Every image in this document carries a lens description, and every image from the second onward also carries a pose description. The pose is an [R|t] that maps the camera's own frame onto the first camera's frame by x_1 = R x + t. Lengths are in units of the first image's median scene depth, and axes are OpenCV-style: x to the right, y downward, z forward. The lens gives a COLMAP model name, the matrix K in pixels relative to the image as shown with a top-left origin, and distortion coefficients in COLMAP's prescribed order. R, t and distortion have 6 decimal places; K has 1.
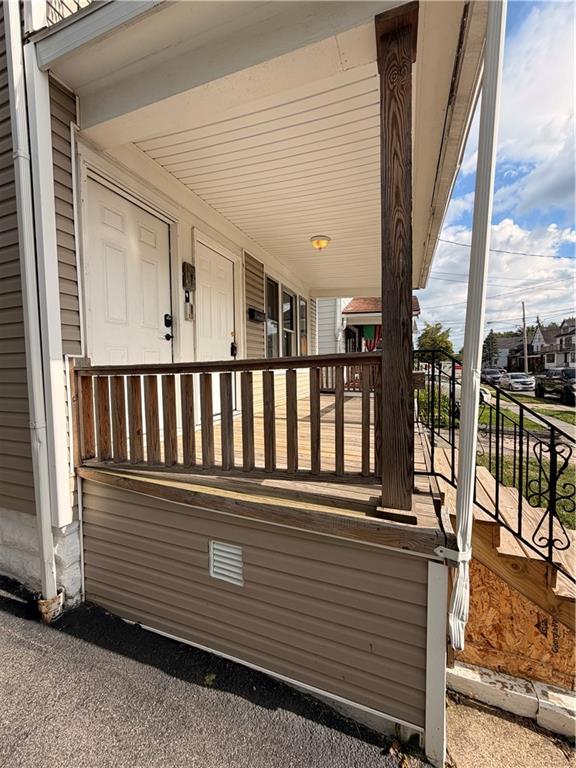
lens RADIAL K [[306.0, 0, 288.0], [0, 306.0, 384.0], [0, 0, 1]] dist [-0.003909, -0.000832]
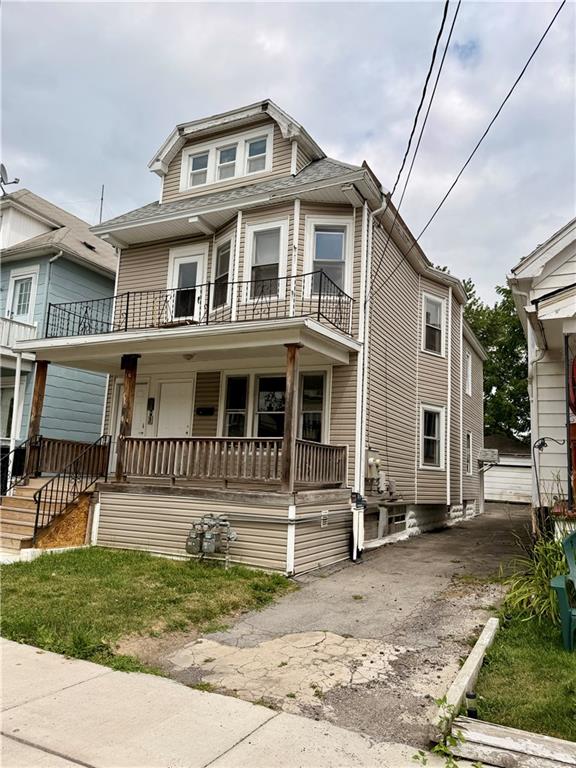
lens RADIAL K [[562.3, 0, 288.0], [0, 562.3, 384.0], [0, 0, 1]] dist [0.166214, -0.317958]
pose [[-0.108106, -0.145300, -0.983464, 3.469502], [-0.095487, 0.986205, -0.135209, -0.042743], [0.989543, 0.079291, -0.120489, 2.392656]]
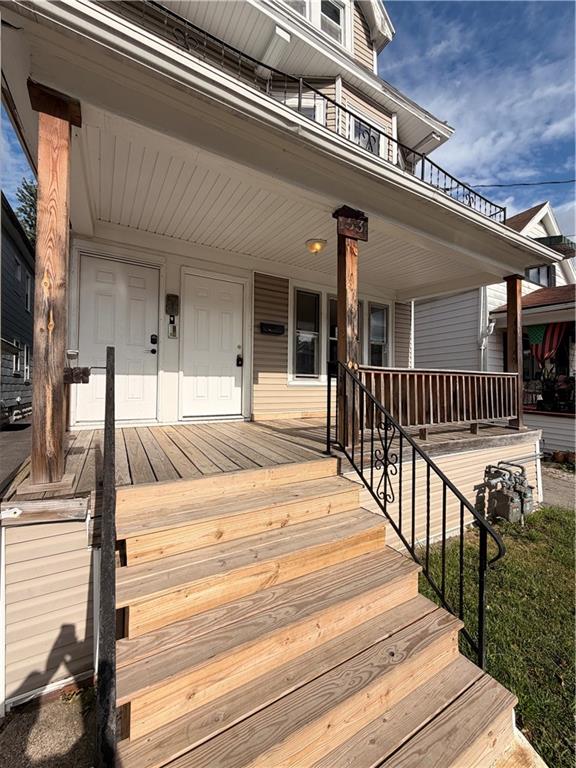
lens RADIAL K [[306.0, 0, 288.0], [0, 306.0, 384.0], [0, 0, 1]] dist [-0.003909, -0.000832]
pose [[0.778128, 0.021124, -0.627750, 0.869636], [-0.055564, 0.997831, -0.035297, 0.004640], [0.625643, 0.062346, 0.777614, 0.313366]]
